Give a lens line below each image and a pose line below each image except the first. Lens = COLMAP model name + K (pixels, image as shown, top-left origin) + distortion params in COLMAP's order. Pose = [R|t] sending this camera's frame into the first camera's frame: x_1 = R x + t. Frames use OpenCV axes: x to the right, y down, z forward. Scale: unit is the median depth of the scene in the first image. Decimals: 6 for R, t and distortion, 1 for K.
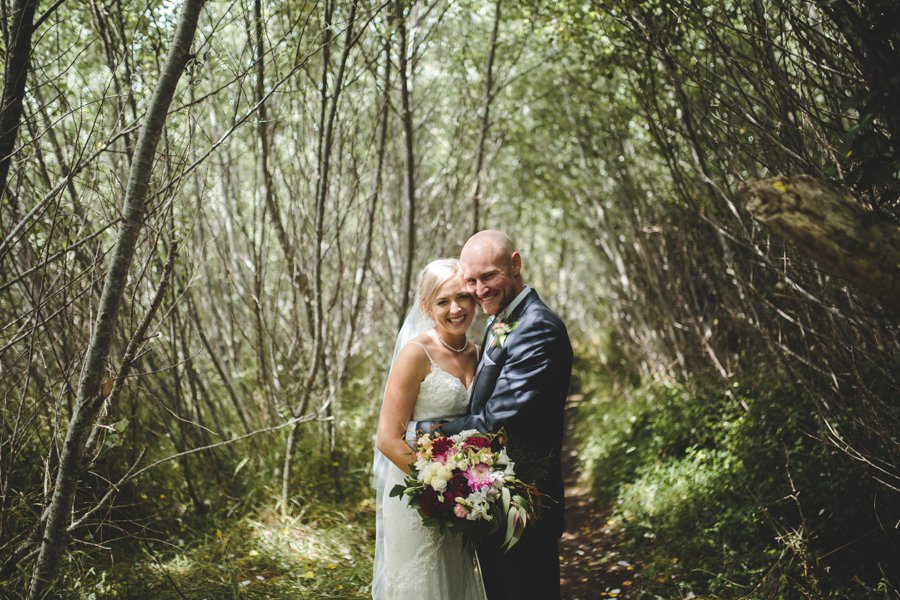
lens RADIAL K [[885.2, 0, 499.4], [0, 885.2, 299.9], [0, 0, 1]] dist [-0.066072, 0.204516]
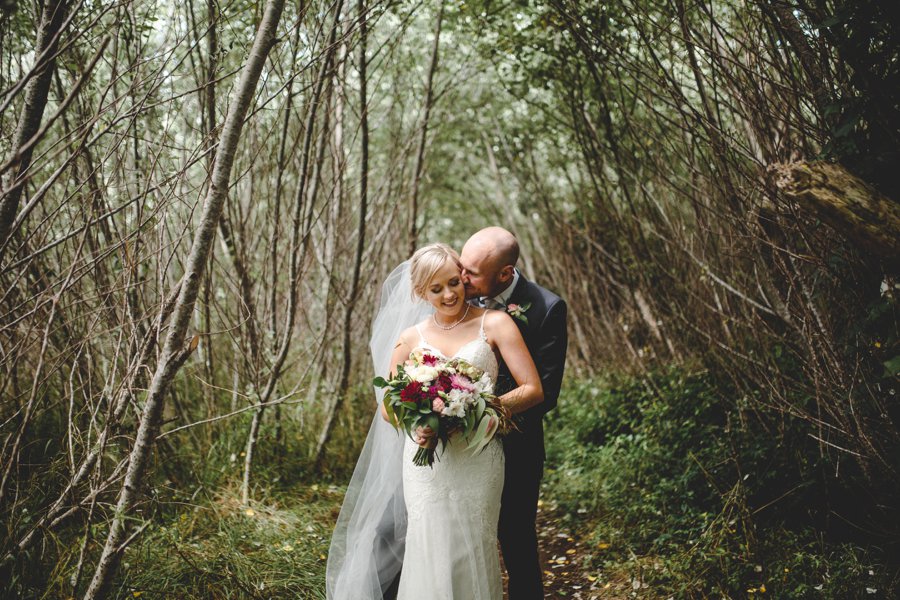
lens RADIAL K [[885.2, 0, 499.4], [0, 885.2, 299.9], [0, 0, 1]] dist [-0.066072, 0.204516]
pose [[0.985496, 0.007115, 0.169547, -0.169581], [-0.003590, 0.999771, -0.021089, 0.045406], [-0.169659, 0.020175, 0.985296, -0.082626]]
